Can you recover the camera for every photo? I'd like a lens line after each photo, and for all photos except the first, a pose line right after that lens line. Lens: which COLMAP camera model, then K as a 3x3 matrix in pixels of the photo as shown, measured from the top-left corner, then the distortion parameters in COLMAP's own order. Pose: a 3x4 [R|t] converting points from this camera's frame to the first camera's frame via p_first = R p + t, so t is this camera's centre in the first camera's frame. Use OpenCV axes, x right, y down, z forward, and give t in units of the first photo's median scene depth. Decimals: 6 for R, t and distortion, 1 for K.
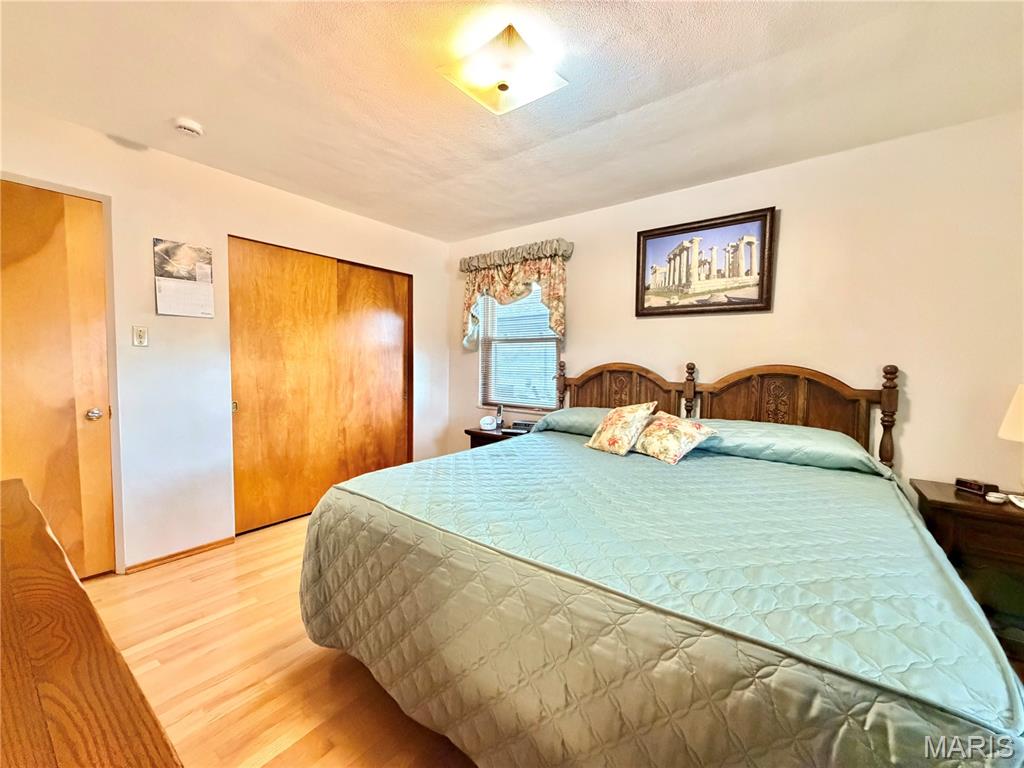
lens RADIAL K [[407.6, 0, 510.0], [0, 407.6, 384.2], [0, 0, 1]] dist [-0.001368, 0.000644]
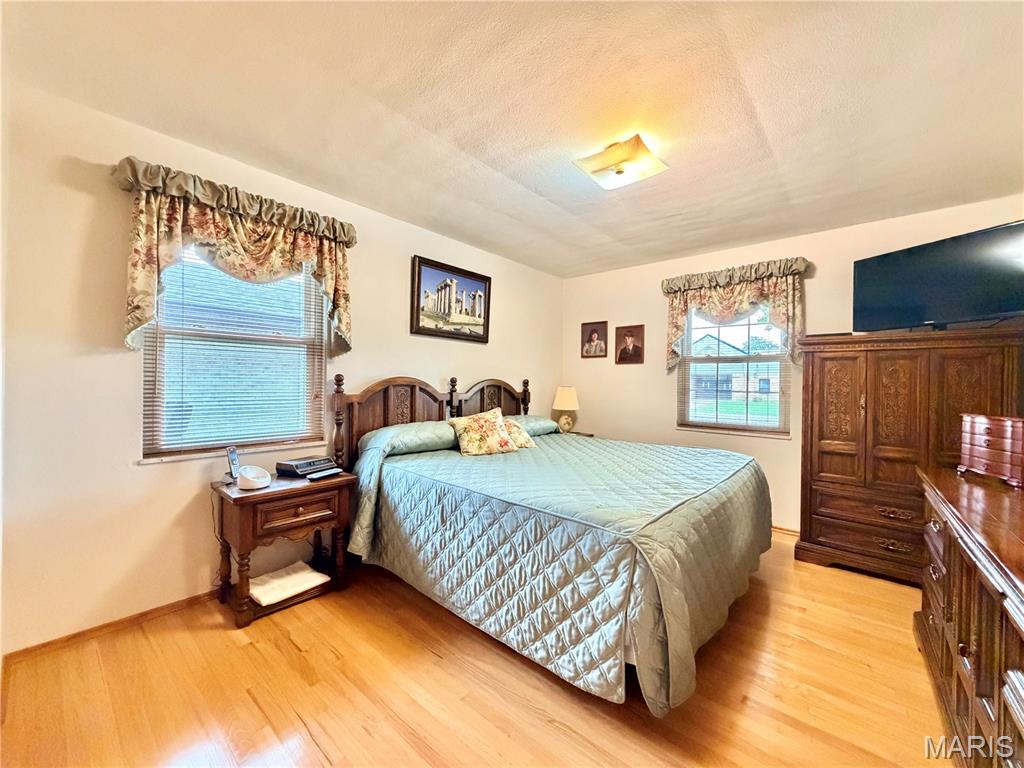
lens RADIAL K [[407.6, 0, 507.7], [0, 407.6, 383.9], [0, 0, 1]] dist [-0.001368, 0.000644]
pose [[0.064051, -0.011094, 0.997885, -0.797160], [0.045380, 0.998936, 0.008193, -0.035562], [-0.996914, 0.044759, 0.064487, 0.753570]]
